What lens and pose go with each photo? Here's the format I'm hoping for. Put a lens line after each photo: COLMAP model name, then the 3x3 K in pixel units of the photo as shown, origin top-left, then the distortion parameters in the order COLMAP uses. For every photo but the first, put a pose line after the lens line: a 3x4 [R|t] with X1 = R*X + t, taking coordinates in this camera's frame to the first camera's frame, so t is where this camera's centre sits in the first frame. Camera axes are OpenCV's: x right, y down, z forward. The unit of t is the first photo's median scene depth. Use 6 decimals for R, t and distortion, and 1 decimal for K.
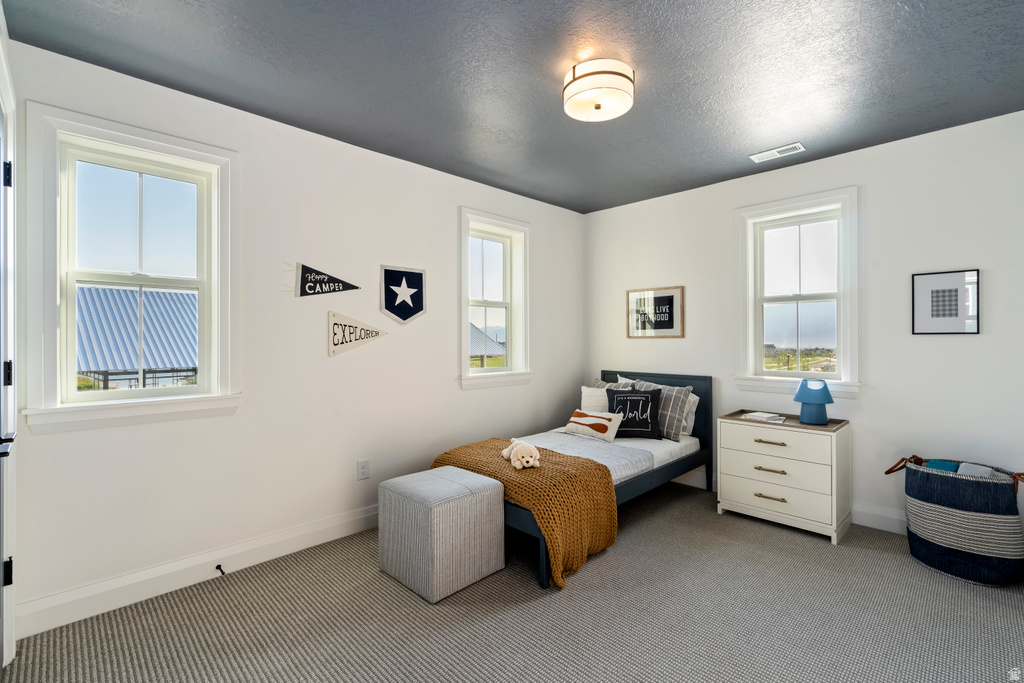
lens RADIAL K [[460.7, 0, 464.6], [0, 460.7, 335.9], [0, 0, 1]] dist [-0.001323, 0.000162]
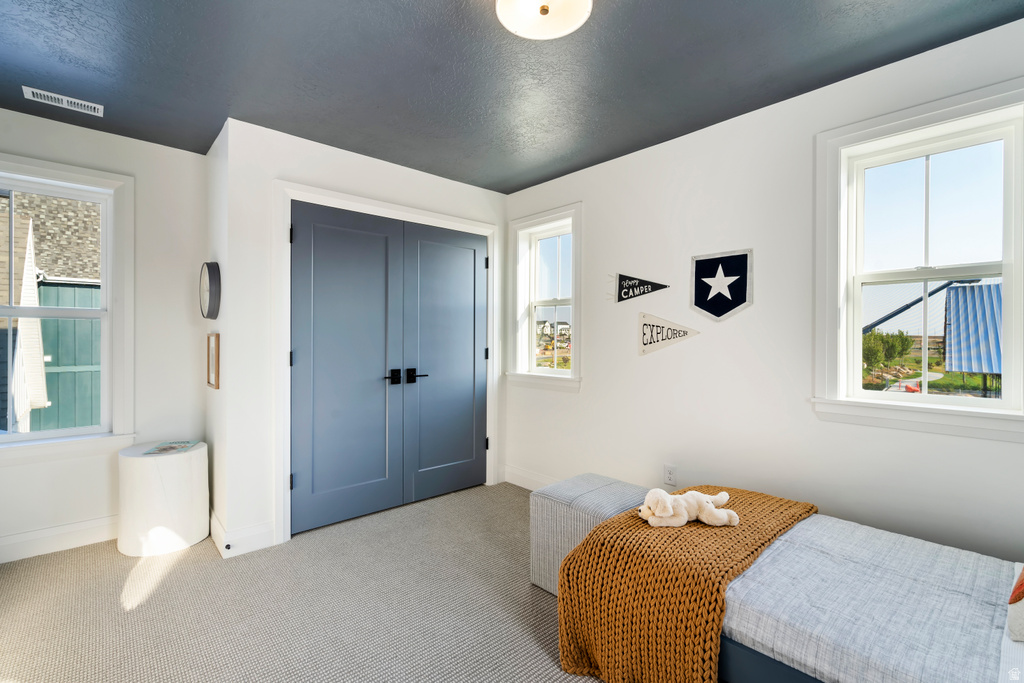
lens RADIAL K [[460.7, 0, 507.9], [0, 460.7, 339.1], [0, 0, 1]] dist [-0.001323, 0.000162]
pose [[0.006504, 0.005143, -0.999966, 0.750613], [0.001131, 0.999986, 0.005150, 0.001319], [0.999978, -0.001164, 0.006498, 0.667565]]
